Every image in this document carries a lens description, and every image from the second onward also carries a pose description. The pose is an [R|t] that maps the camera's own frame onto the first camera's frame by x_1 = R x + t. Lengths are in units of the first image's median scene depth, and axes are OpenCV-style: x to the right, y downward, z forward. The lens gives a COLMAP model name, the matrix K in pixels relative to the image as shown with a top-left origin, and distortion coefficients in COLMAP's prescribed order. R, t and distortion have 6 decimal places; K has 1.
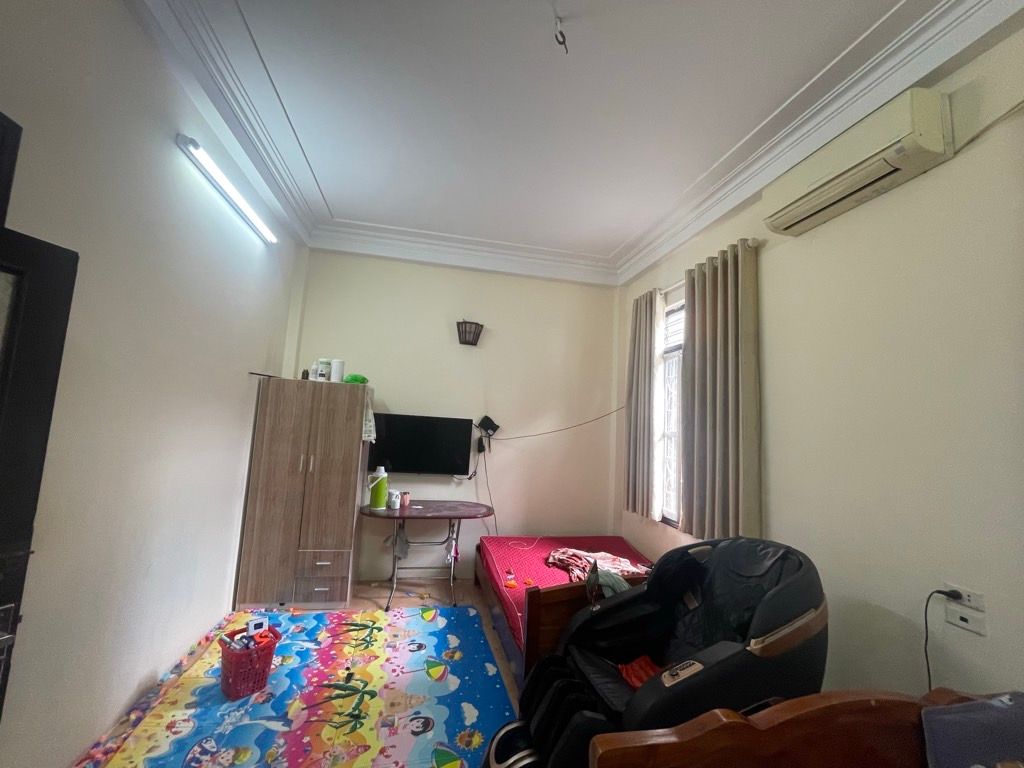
lens RADIAL K [[415.8, 0, 511.3], [0, 415.8, 383.3], [0, 0, 1]] dist [-0.000395, -0.000161]
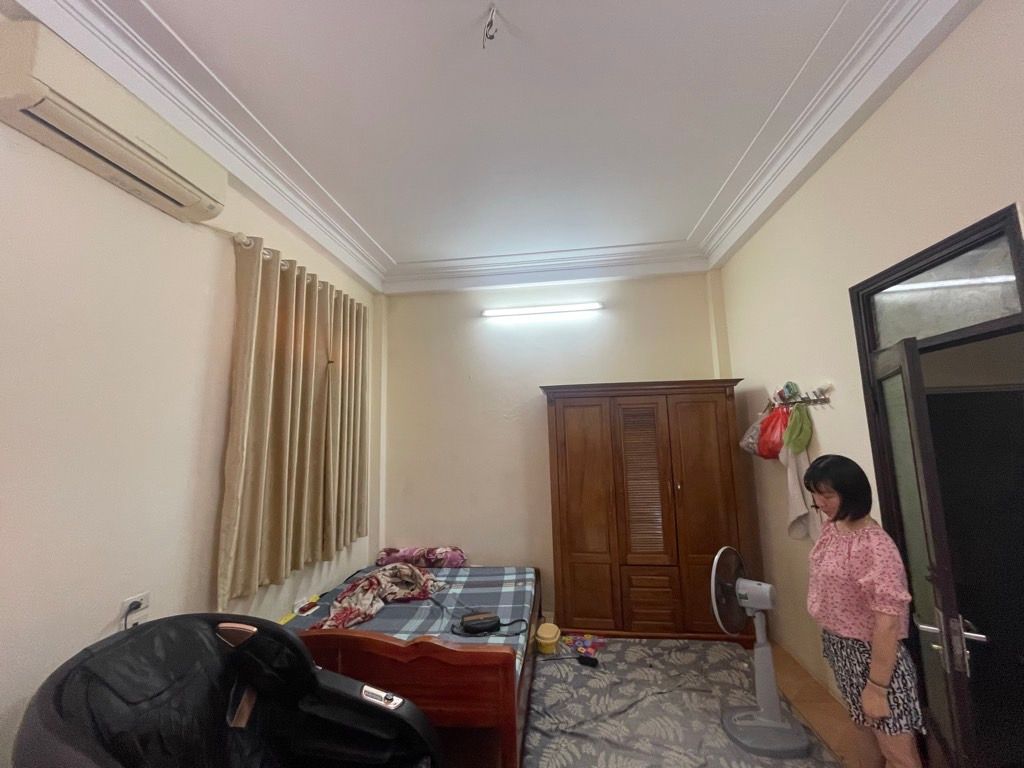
lens RADIAL K [[415.8, 0, 509.0], [0, 415.8, 382.2], [0, 0, 1]] dist [-0.000395, -0.000161]
pose [[-0.945816, 0.016016, 0.324309, -0.105305], [-0.053662, 0.977338, -0.204768, 0.052268], [-0.320239, -0.211076, -0.923522, 0.877043]]
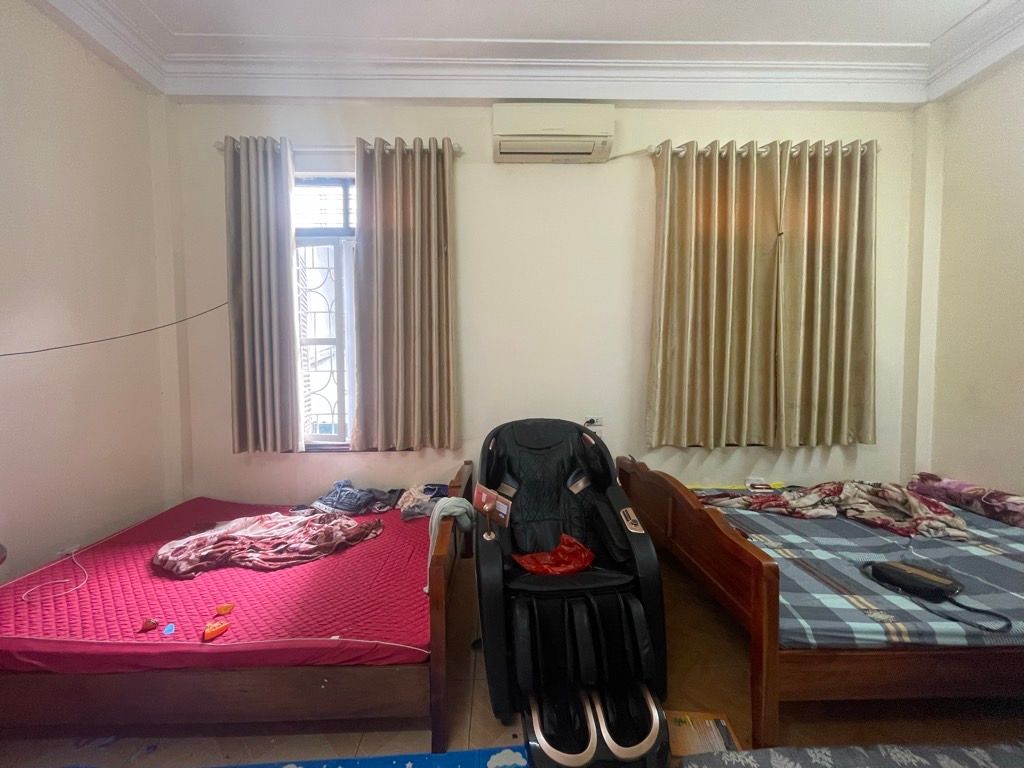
lens RADIAL K [[415.8, 0, 507.8], [0, 415.8, 378.6], [0, 0, 1]] dist [-0.000395, -0.000161]
pose [[0.183475, -0.090246, 0.978873, -0.353553], [-0.084622, 0.990631, 0.107191, 0.080156], [-0.979375, -0.102501, 0.174120, 0.513778]]
